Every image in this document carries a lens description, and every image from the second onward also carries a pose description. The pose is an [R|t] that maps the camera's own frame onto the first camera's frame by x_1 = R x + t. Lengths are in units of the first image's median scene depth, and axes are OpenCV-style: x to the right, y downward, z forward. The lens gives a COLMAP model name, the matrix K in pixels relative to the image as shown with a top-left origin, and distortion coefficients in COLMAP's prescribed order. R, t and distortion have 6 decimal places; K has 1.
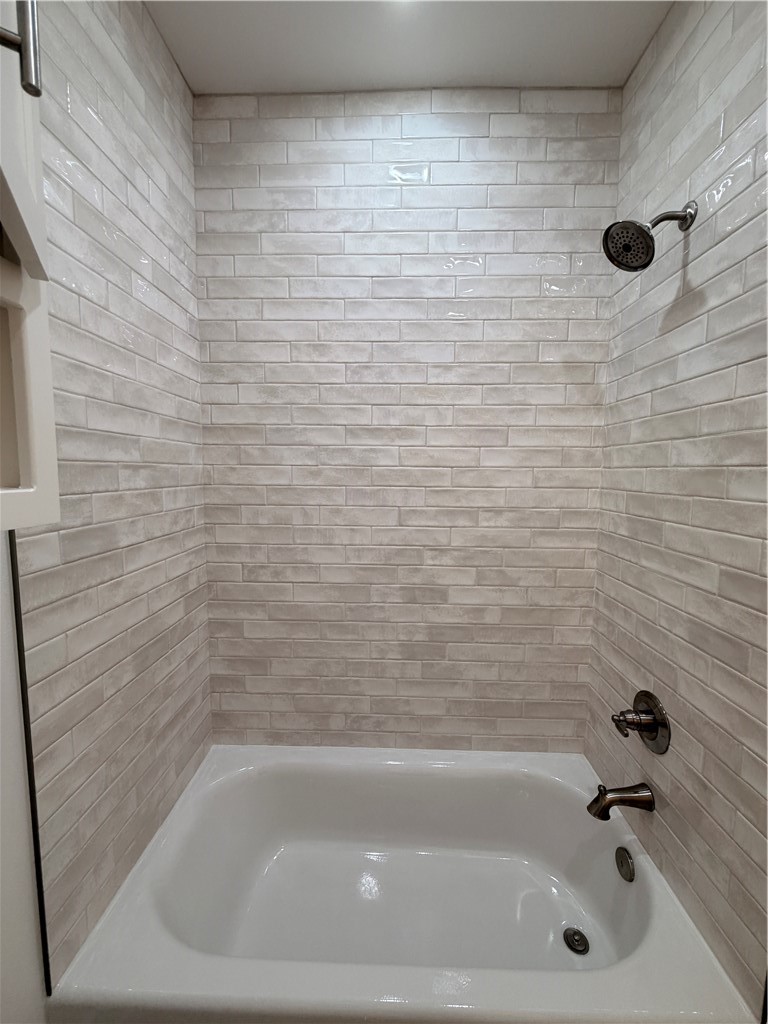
lens RADIAL K [[408.6, 0, 379.8], [0, 408.6, 516.5], [0, 0, 1]] dist [0.000409, -0.000275]
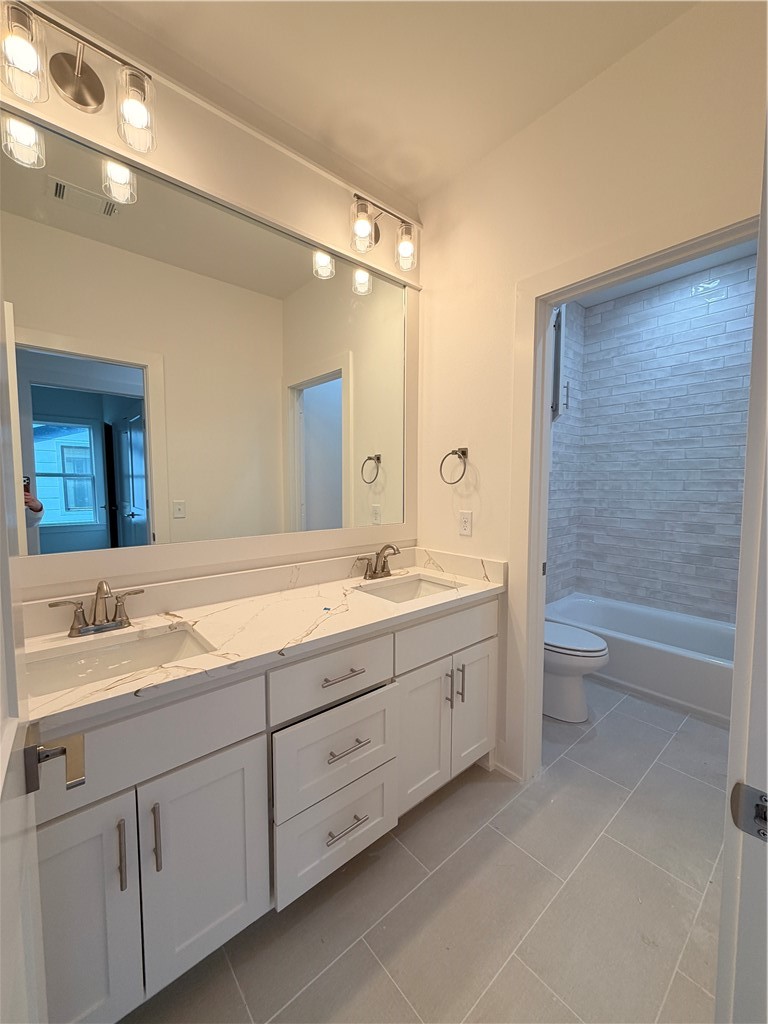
lens RADIAL K [[408.6, 0, 387.7], [0, 408.6, 508.4], [0, 0, 1]] dist [0.000409, -0.000275]
pose [[0.682341, 0.037197, -0.730087, 0.505636], [-0.070744, 0.997377, -0.015303, 0.235199], [0.727603, 0.062091, 0.683183, -1.307220]]
